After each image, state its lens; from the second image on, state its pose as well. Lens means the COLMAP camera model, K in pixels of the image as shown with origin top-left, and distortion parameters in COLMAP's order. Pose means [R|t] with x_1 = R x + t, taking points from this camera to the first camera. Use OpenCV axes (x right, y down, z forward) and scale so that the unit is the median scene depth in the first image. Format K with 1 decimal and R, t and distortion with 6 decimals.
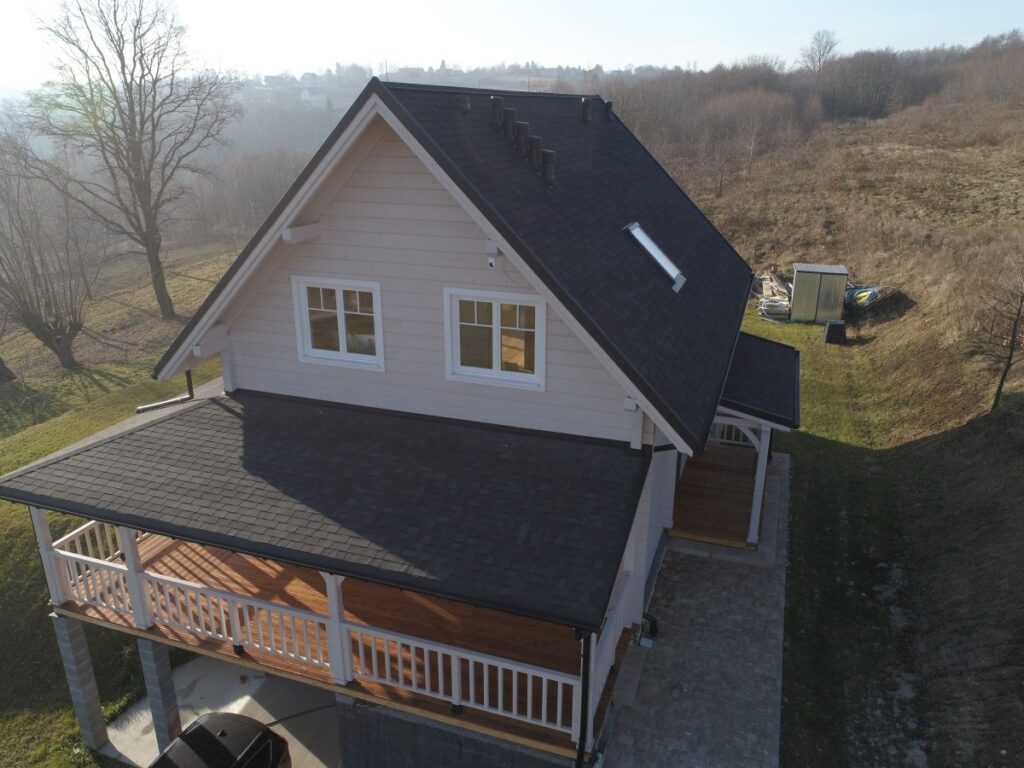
lens RADIAL K [[760.9, 0, 514.1], [0, 760.9, 385.4], [0, 0, 1]] dist [-0.007978, 0.003758]
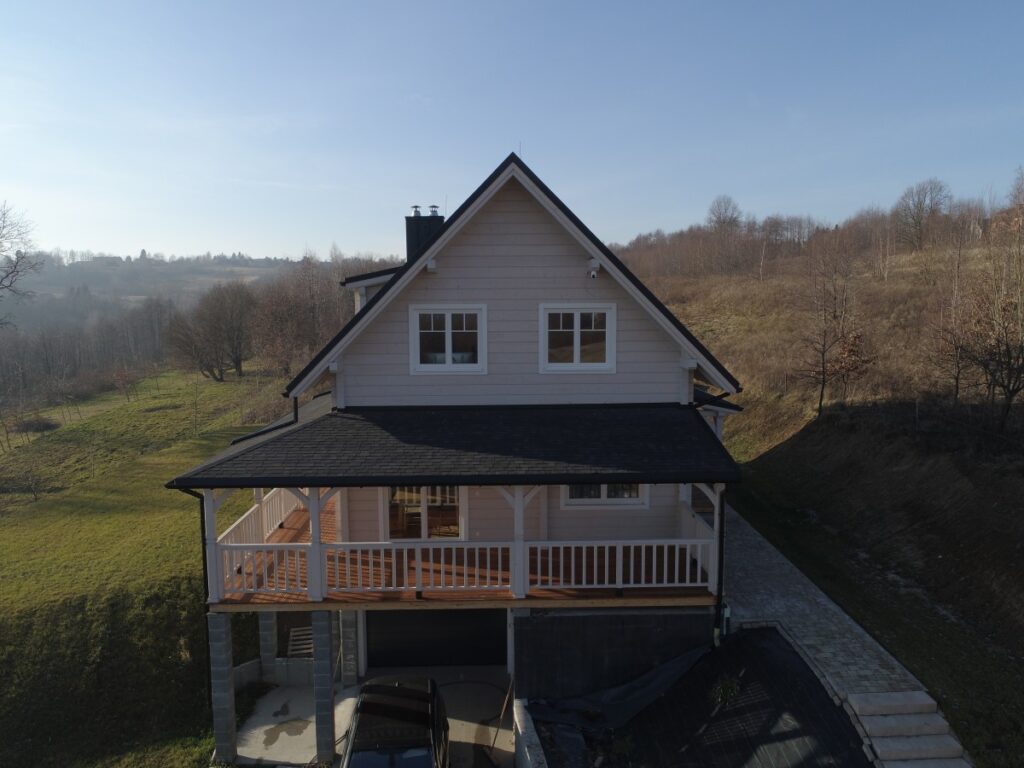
lens RADIAL K [[760.9, 0, 512.0], [0, 760.9, 385.1], [0, 0, 1]] dist [-0.007978, 0.003758]
pose [[0.933116, -0.047669, 0.356402, -0.607195], [0.129053, 0.969534, -0.208205, 0.282043], [-0.335619, 0.240274, 0.910839, -0.196803]]
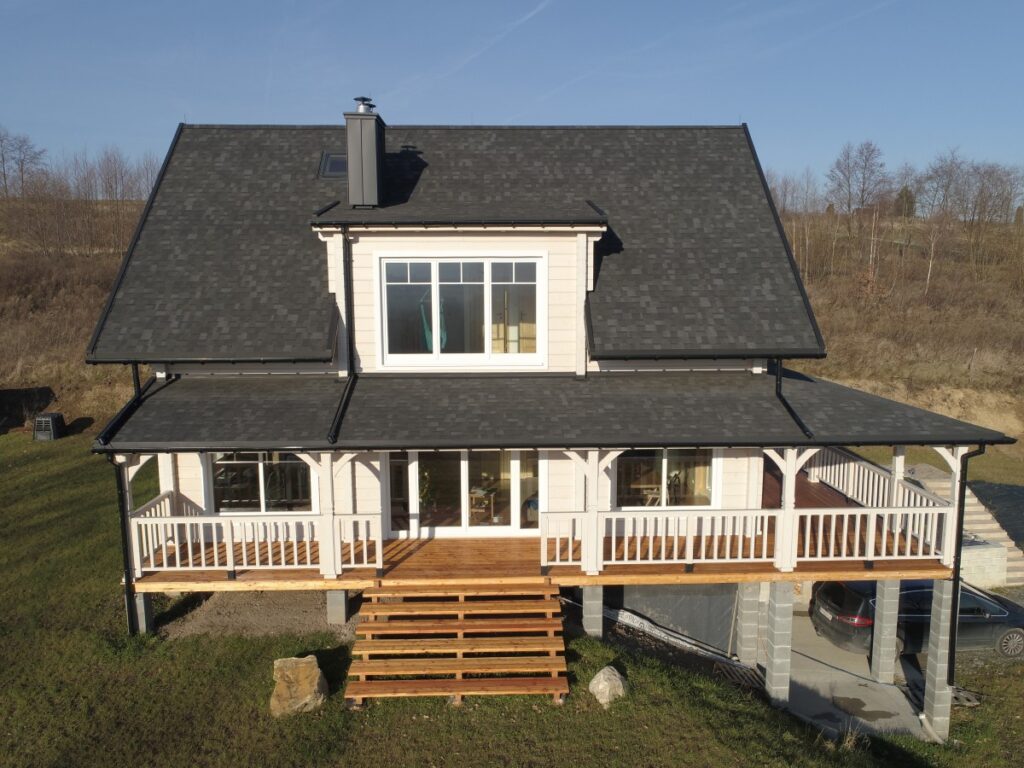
lens RADIAL K [[760.9, 0, 511.7], [0, 760.9, 387.1], [0, 0, 1]] dist [-0.007978, 0.003758]
pose [[-0.349025, -0.127728, 0.928368, -1.357092], [0.322496, 0.913786, 0.246966, -0.377157], [-0.879874, 0.385592, -0.277743, 1.778544]]
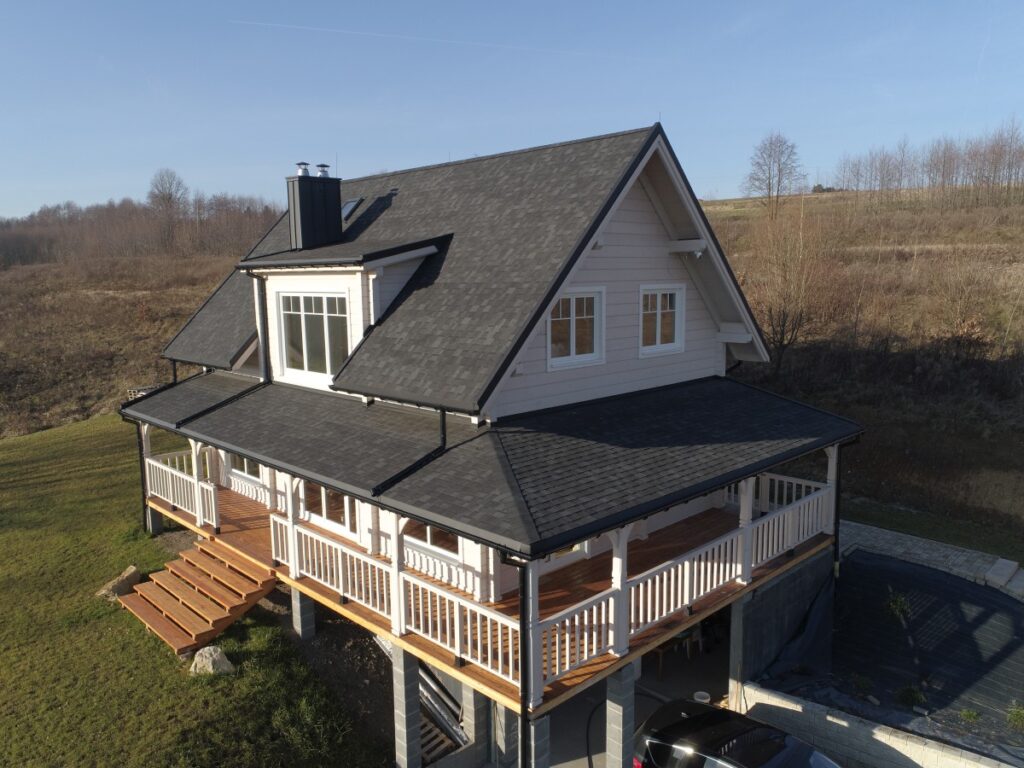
lens RADIAL K [[760.9, 0, 508.1], [0, 760.9, 380.9], [0, 0, 1]] dist [-0.007978, 0.003758]
pose [[0.444428, -0.132777, 0.885920, -1.316391], [0.317323, 0.948164, -0.017081, -0.019996], [-0.837729, 0.288714, 0.463524, 0.598769]]
